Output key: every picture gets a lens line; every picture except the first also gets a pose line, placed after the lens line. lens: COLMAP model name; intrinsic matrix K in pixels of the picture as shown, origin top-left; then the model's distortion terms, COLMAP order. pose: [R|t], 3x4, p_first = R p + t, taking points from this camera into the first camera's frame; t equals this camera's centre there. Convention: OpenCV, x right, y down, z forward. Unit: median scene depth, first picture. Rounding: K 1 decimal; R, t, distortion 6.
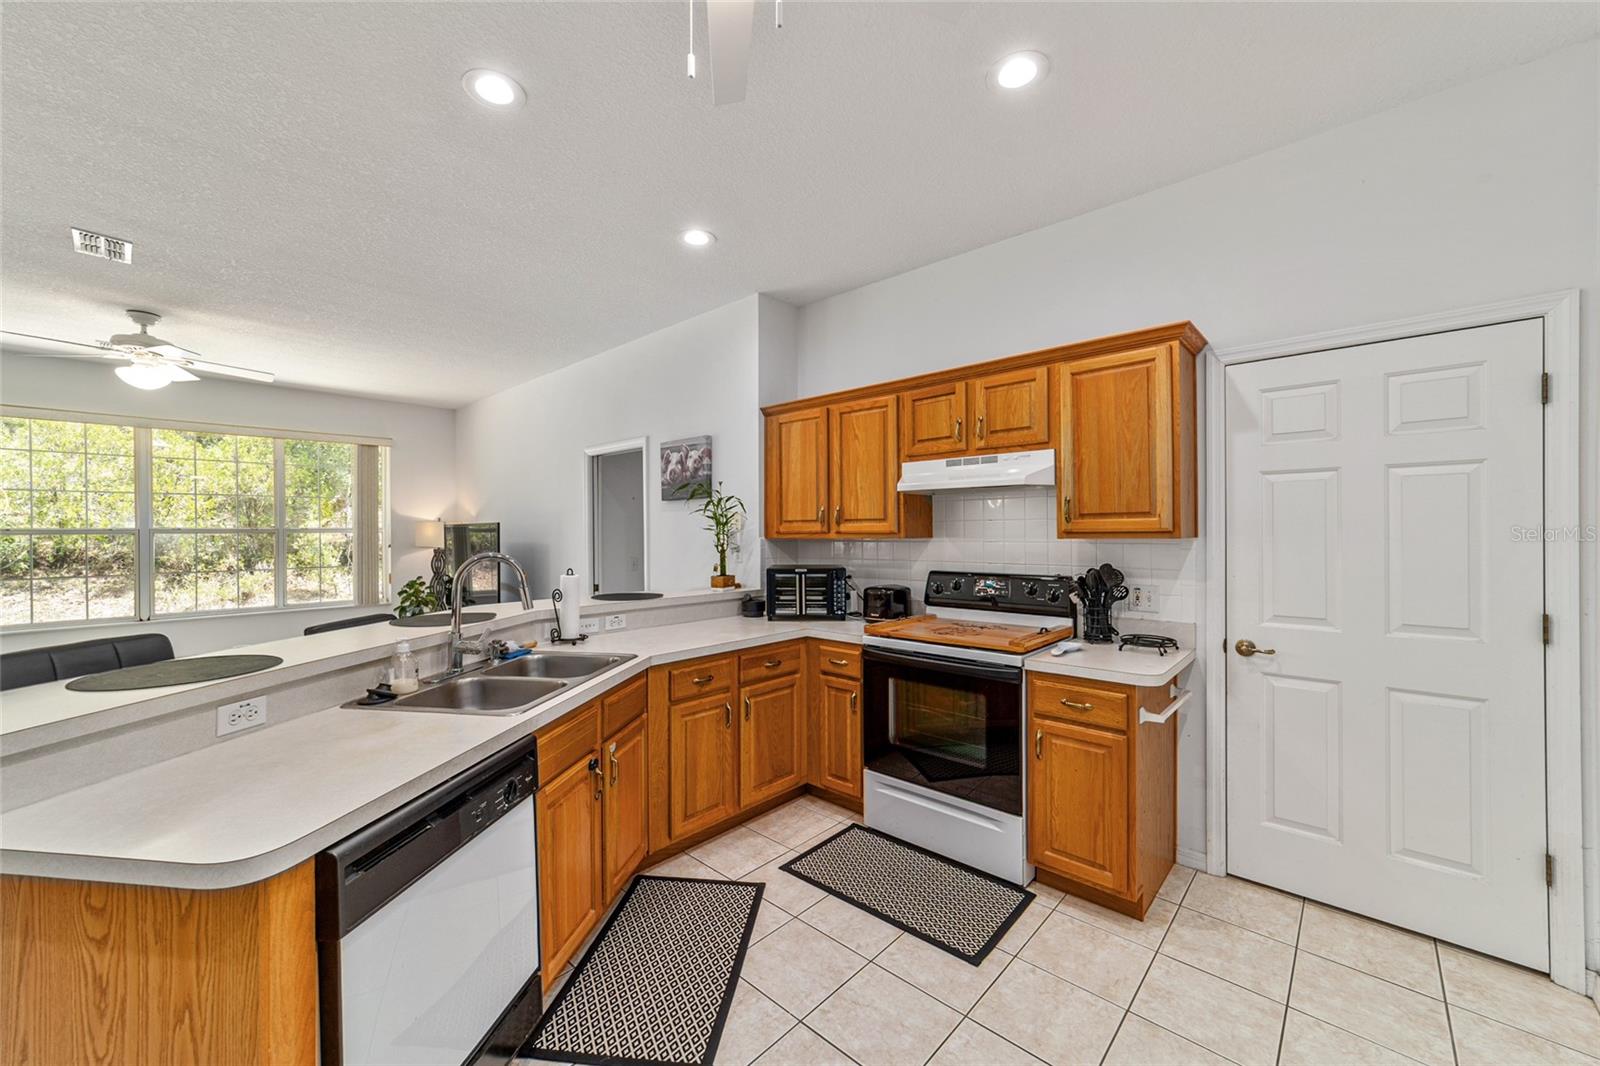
lens RADIAL K [[617.3, 0, 799.1], [0, 617.3, 535.6], [0, 0, 1]] dist [-0.020511, 0.007887]
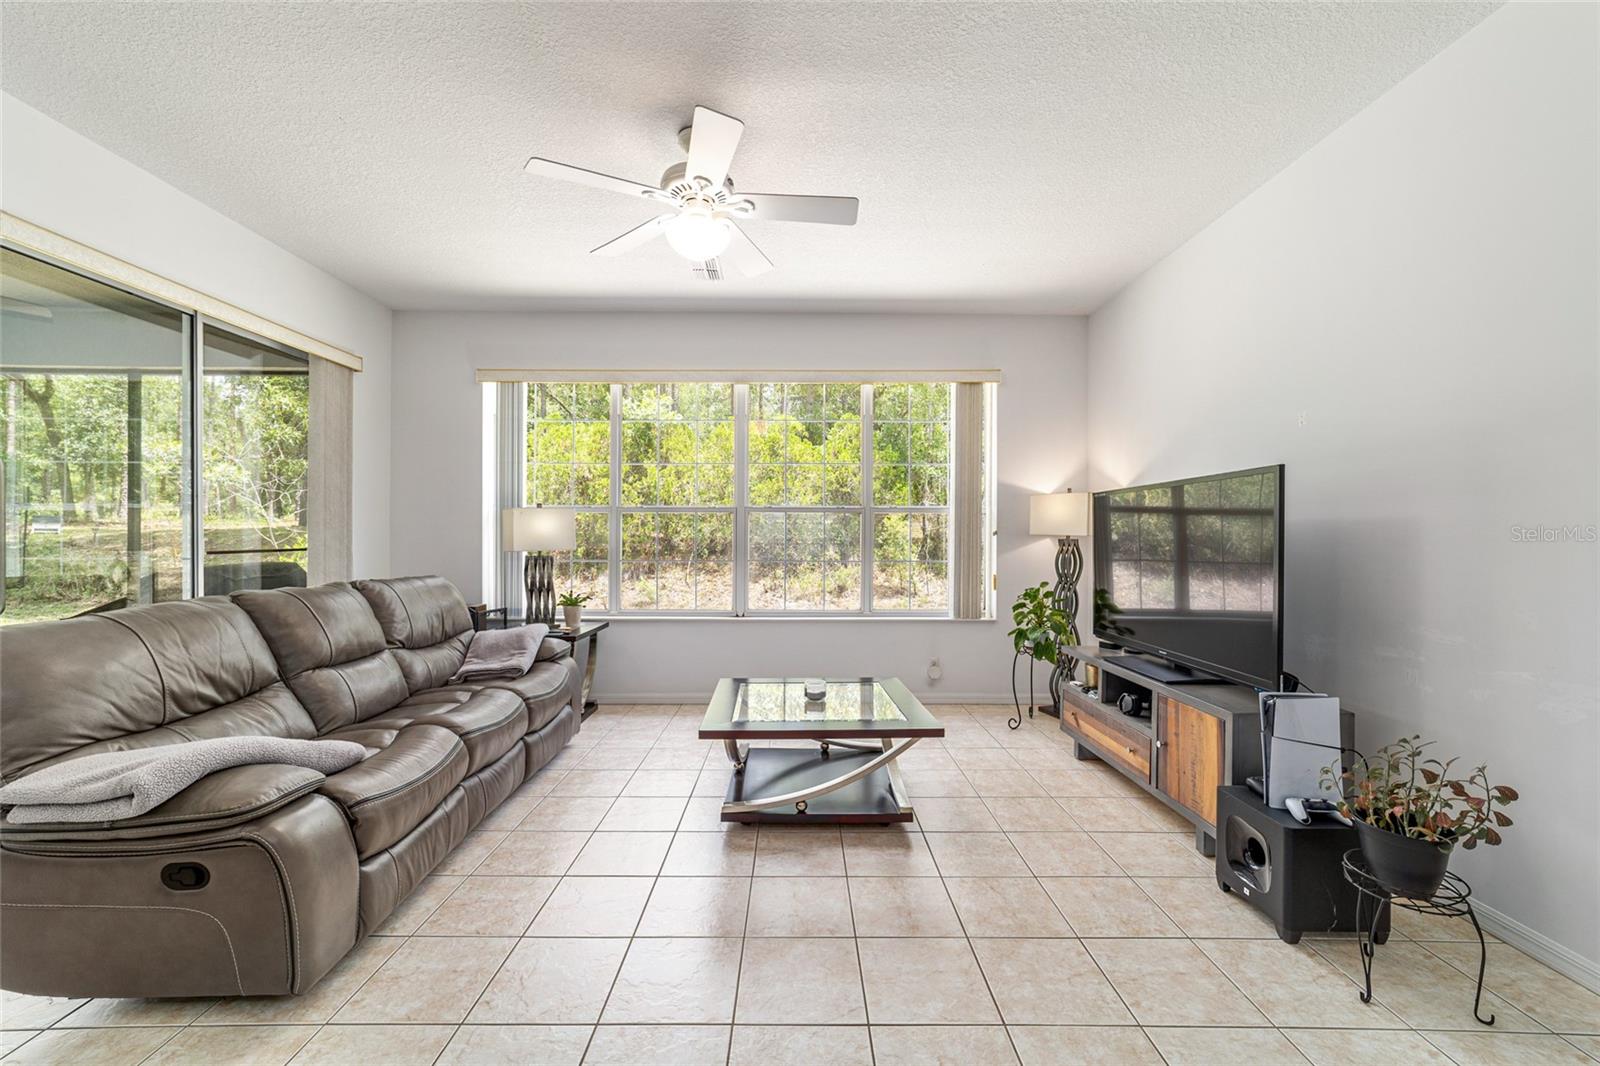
lens RADIAL K [[617.3, 0, 799.1], [0, 617.3, 535.6], [0, 0, 1]] dist [-0.020511, 0.007887]
pose [[0.683250, 0.003835, -0.730174, -0.327822], [-0.009120, 0.999953, -0.003283, 0.024184], [0.730127, 0.008903, 0.683253, 0.391070]]
